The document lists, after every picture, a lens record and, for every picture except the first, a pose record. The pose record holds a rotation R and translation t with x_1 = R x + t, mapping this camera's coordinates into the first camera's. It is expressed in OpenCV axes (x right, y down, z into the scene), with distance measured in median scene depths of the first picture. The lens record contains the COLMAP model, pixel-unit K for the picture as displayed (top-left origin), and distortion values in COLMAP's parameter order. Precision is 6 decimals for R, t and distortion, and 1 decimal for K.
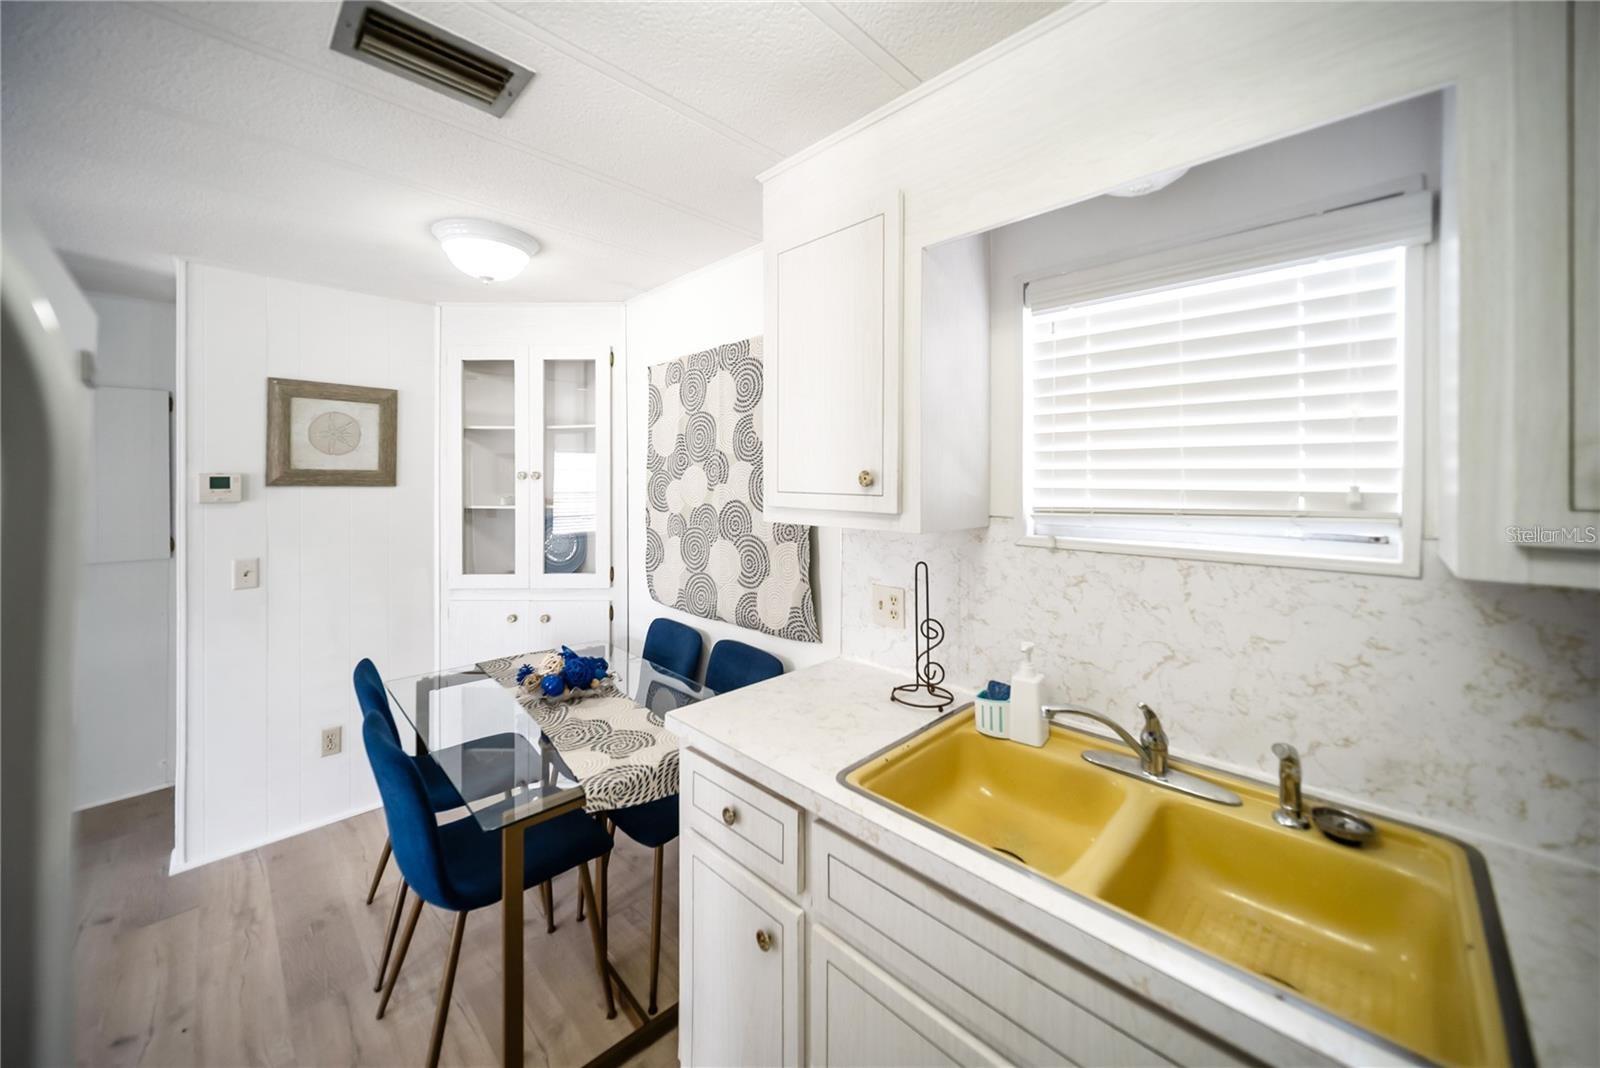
lens RADIAL K [[590.4, 0, 801.4], [0, 590.4, 487.7], [0, 0, 1]] dist [-0.001014, 0.000038]
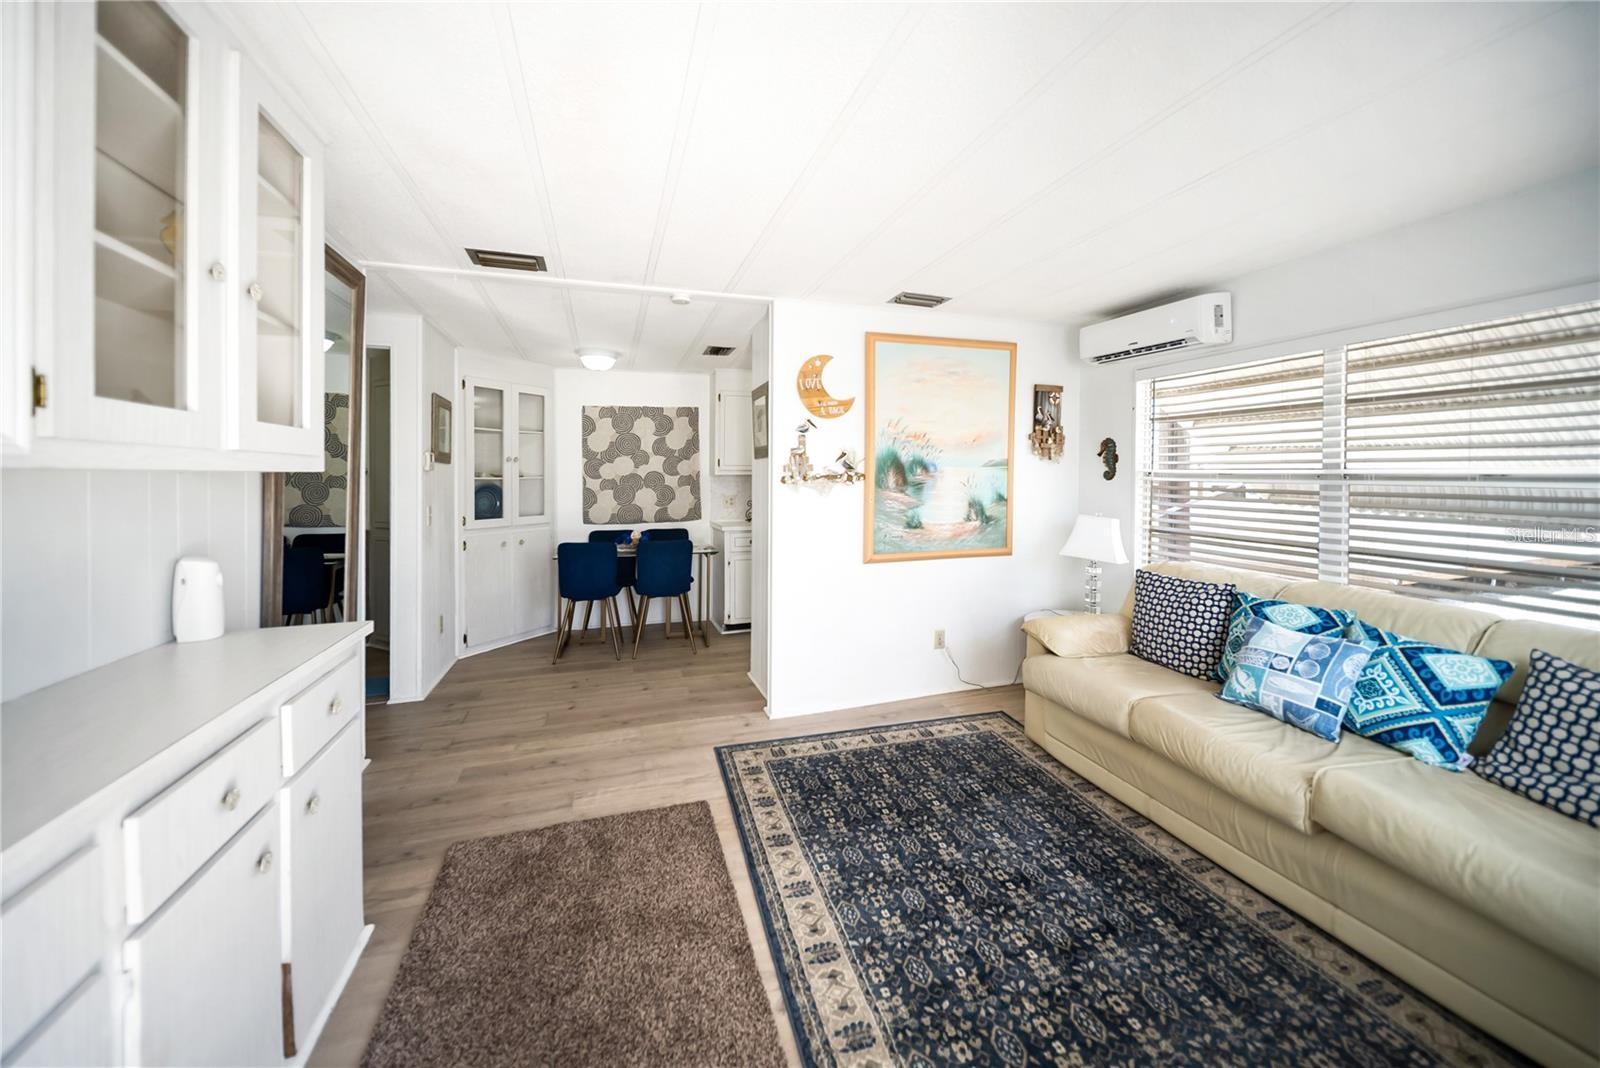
lens RADIAL K [[614.2, 0, 809.5], [0, 614.2, 484.6], [0, 0, 1]] dist [-0.001095, 0.000002]
pose [[0.464616, -0.012515, 0.885424, -2.447638], [0.022884, 0.999736, 0.002123, 0.101211], [-0.885217, 0.019276, 0.464779, -0.890827]]
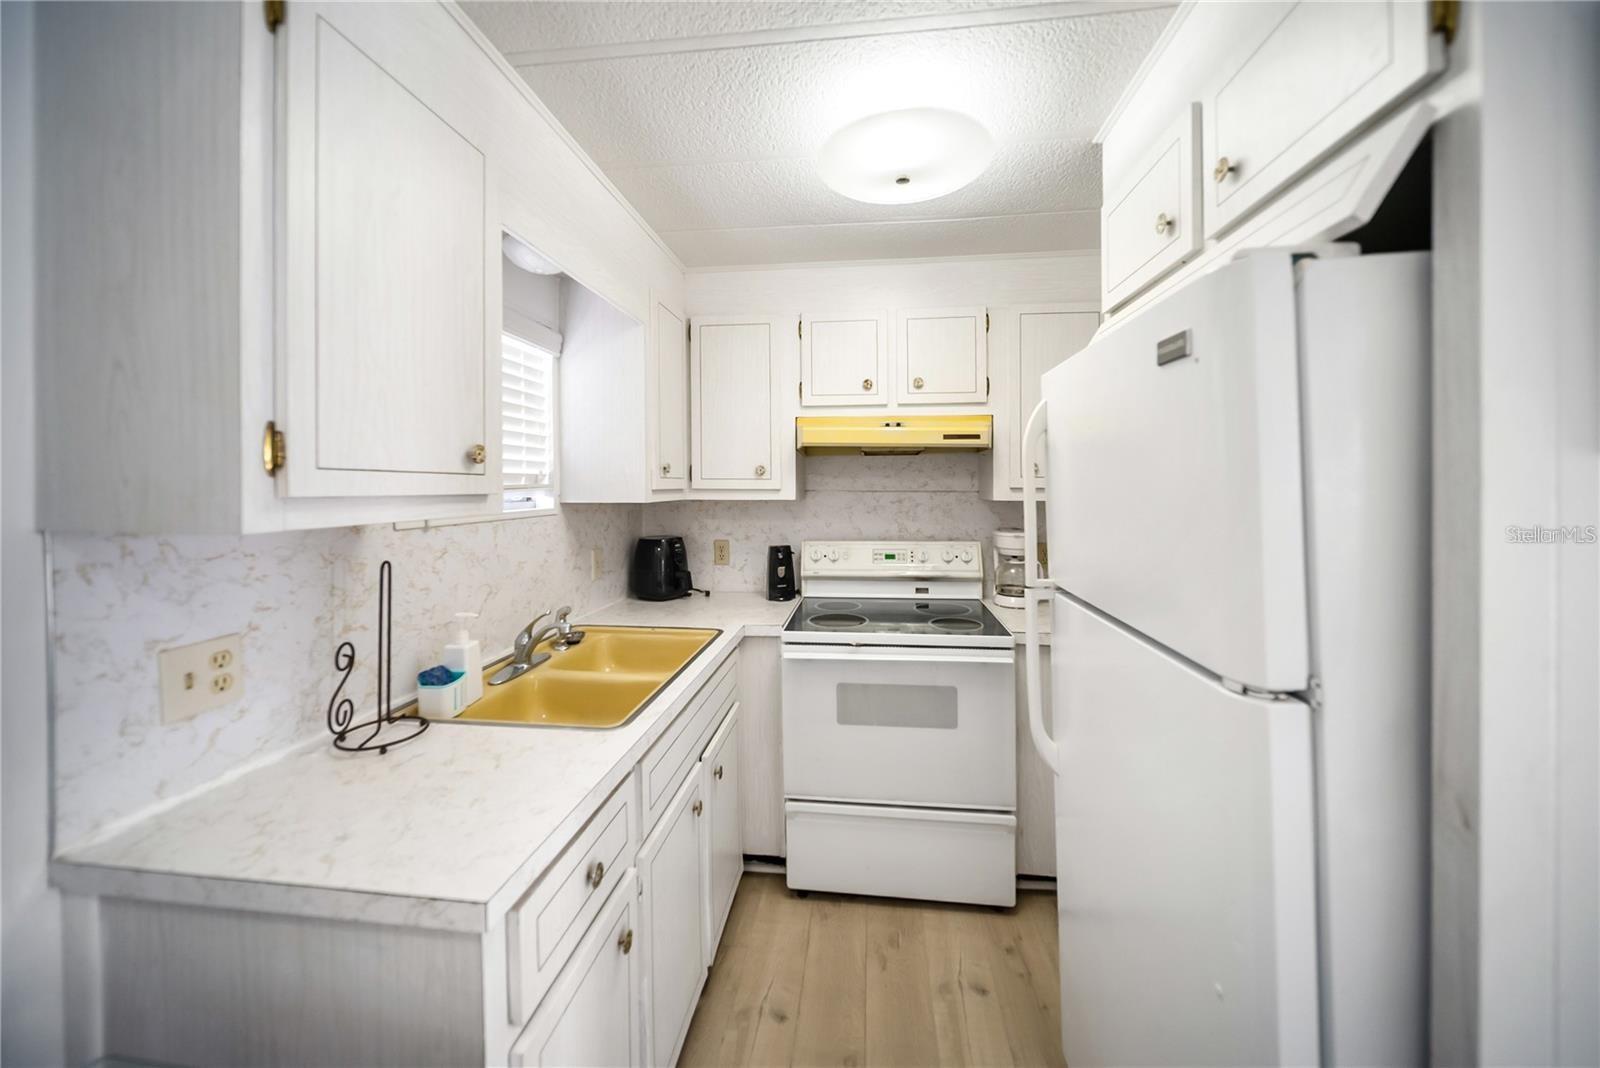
lens RADIAL K [[579.6, 0, 804.0], [0, 579.6, 490.9], [0, 0, 1]] dist [-0.003237, 0.000006]
pose [[-0.616394, -0.011142, 0.787359, -0.589779], [0.011019, 0.999680, 0.022773, 0.016164], [-0.787360, 0.022713, -0.616074, 0.817840]]
